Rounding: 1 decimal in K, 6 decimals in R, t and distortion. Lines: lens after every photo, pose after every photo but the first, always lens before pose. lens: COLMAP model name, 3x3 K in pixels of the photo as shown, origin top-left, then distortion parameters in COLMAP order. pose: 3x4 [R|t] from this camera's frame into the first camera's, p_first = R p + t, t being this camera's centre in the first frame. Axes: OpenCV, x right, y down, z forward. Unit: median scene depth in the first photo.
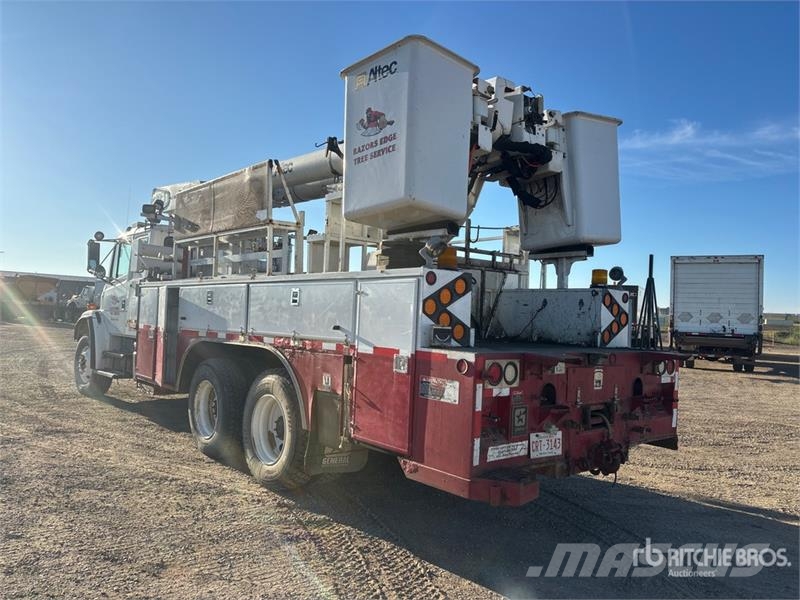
lens RADIAL K [[596.8, 0, 399.9], [0, 596.8, 300.9], [0, 0, 1]] dist [0.058390, -0.048798]
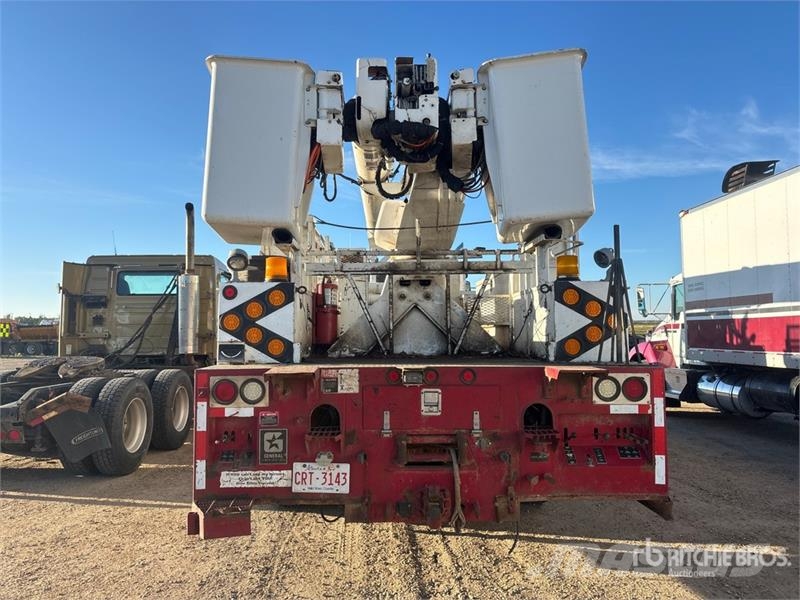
lens RADIAL K [[596.8, 0, 400.2], [0, 596.8, 298.3], [0, 0, 1]] dist [0.058390, -0.048798]
pose [[0.766263, -0.085265, -0.636845, 0.864186], [0.055123, 0.996225, -0.067055, 0.050622], [0.640158, 0.016277, 0.768071, 0.414932]]
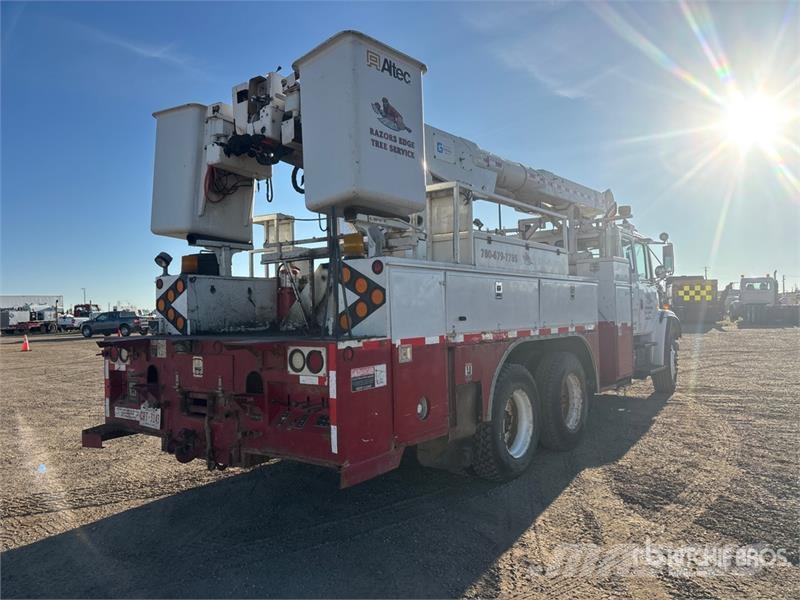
lens RADIAL K [[596.8, 0, 398.8], [0, 596.8, 299.9], [0, 0, 1]] dist [0.058390, -0.048798]
pose [[0.213484, -0.065420, -0.974754, 1.468369], [0.057770, 0.996855, -0.054251, 0.101791], [0.975237, -0.044730, 0.216592, 1.201320]]
